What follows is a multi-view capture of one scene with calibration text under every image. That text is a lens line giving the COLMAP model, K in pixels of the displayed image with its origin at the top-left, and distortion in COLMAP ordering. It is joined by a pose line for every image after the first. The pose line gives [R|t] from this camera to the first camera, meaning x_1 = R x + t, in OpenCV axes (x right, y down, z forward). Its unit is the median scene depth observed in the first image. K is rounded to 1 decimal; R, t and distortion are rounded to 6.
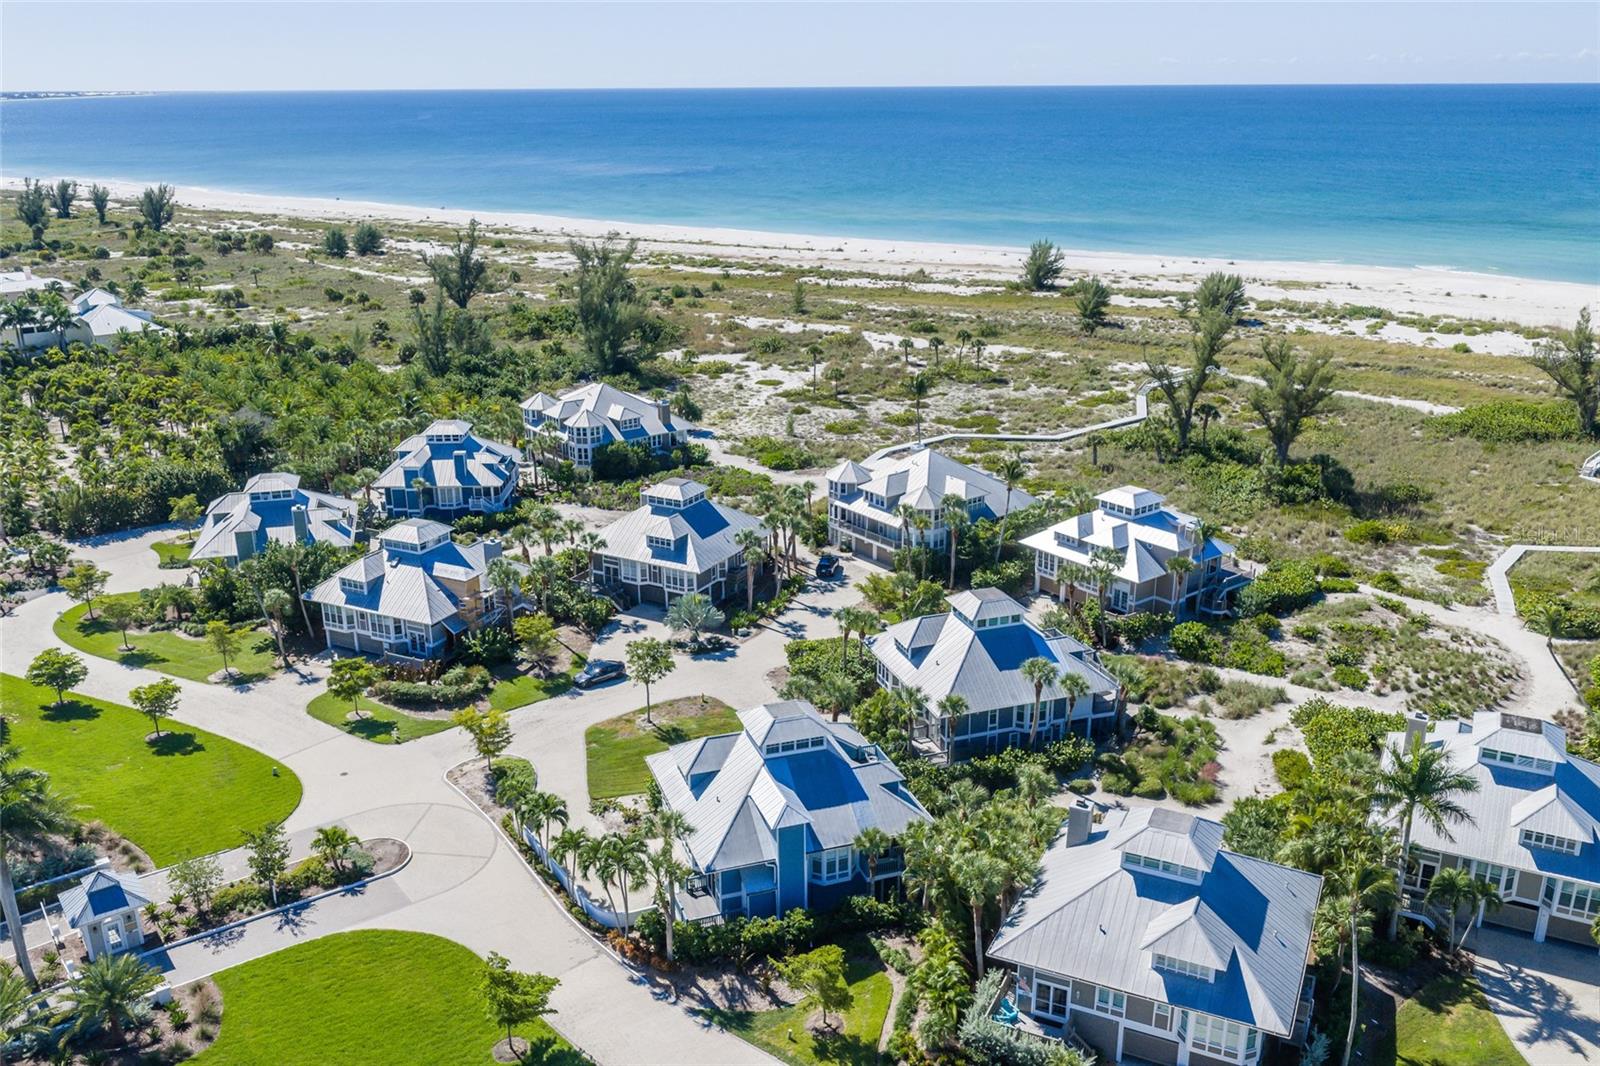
lens RADIAL K [[1333.5, 0, 805.4], [0, 1333.5, 536.7], [0, 0, 1]] dist [0.020485, -0.044054]
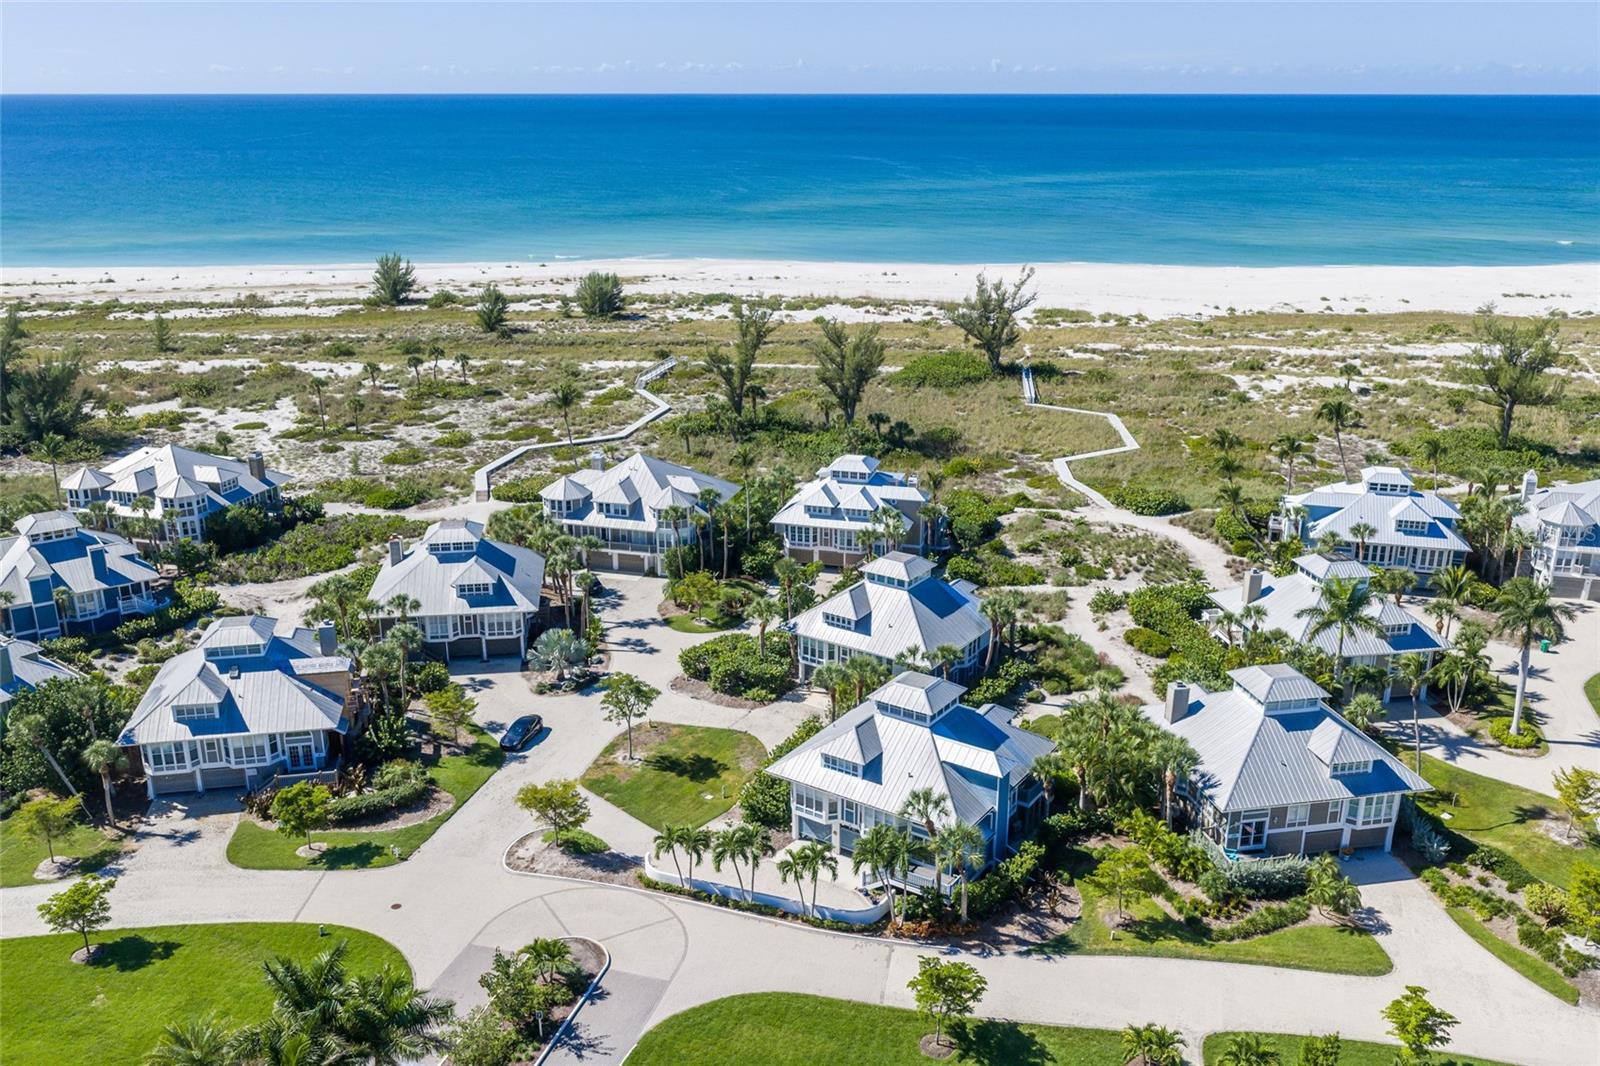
lens RADIAL K [[1333.5, 0, 805.4], [0, 1333.5, 536.7], [0, 0, 1]] dist [0.020485, -0.044054]
pose [[0.800819, -0.184003, 0.569940, -0.448045], [0.187574, 0.980814, 0.053094, -0.037703], [-0.568775, 0.064388, 0.819969, 0.110893]]
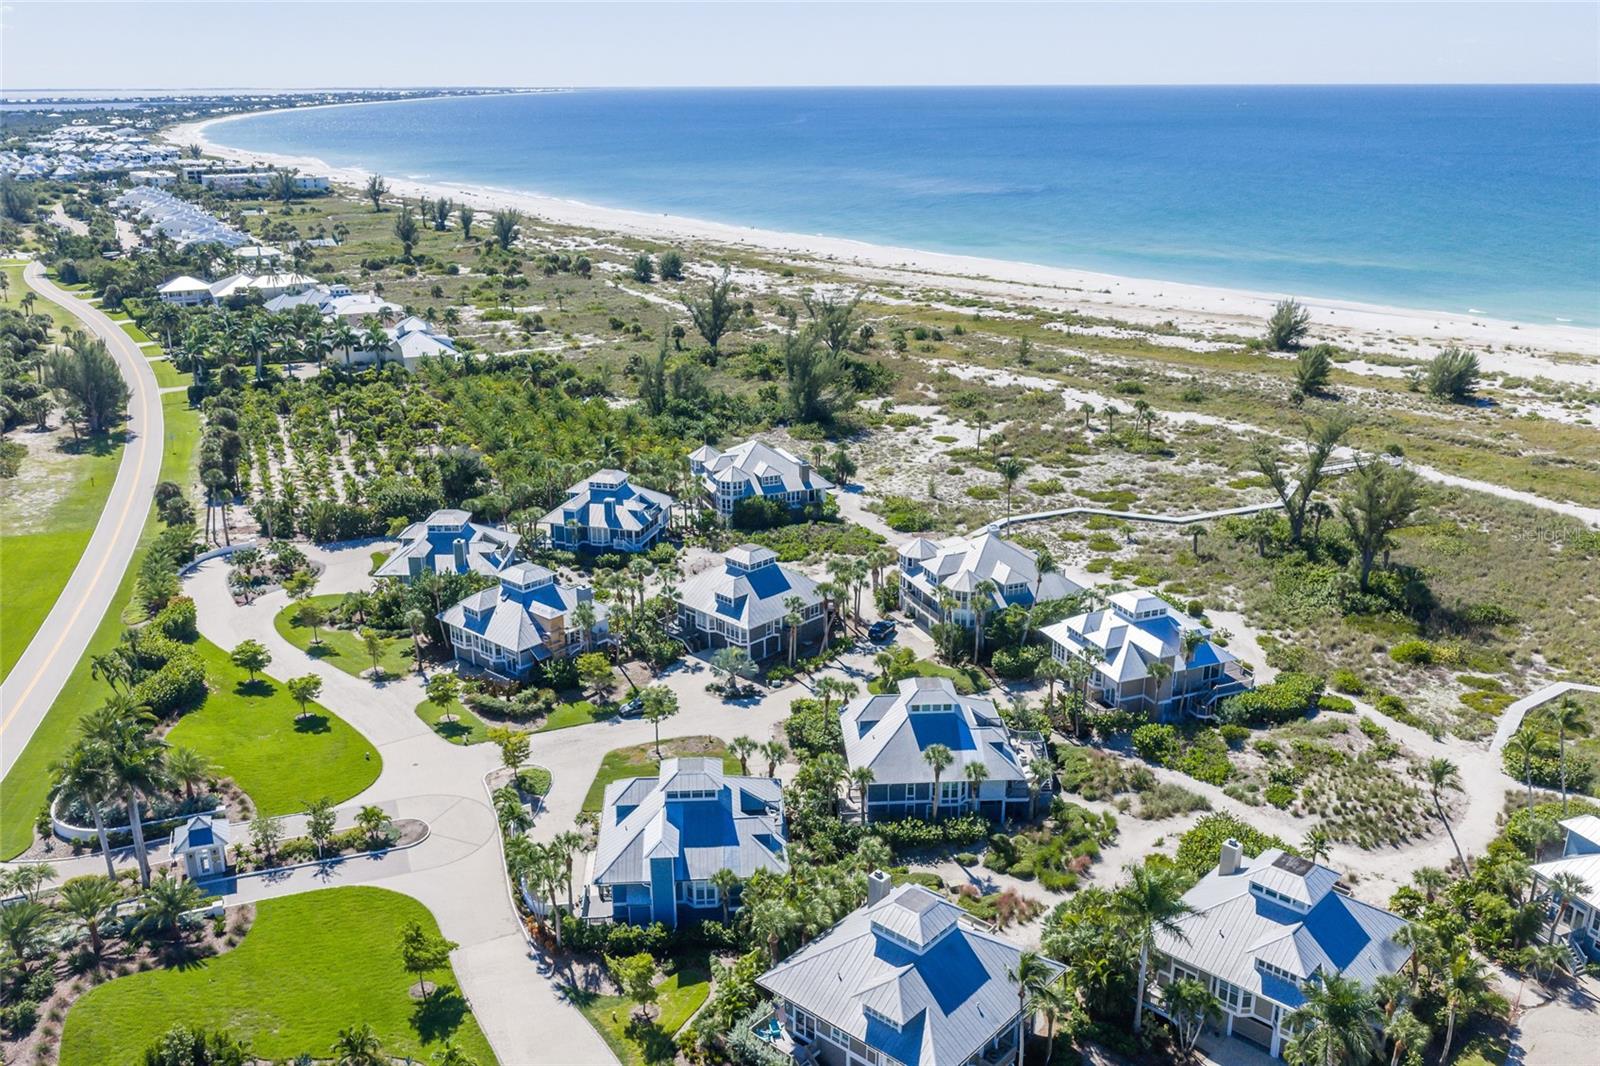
lens RADIAL K [[1333.5, 0, 805.4], [0, 1333.5, 536.7], [0, 0, 1]] dist [0.020485, -0.044054]
pose [[0.962870, 0.089029, -0.254865, 0.259147], [-0.088393, 0.995988, 0.013969, -0.074358], [0.255086, 0.009078, 0.966876, -0.128836]]
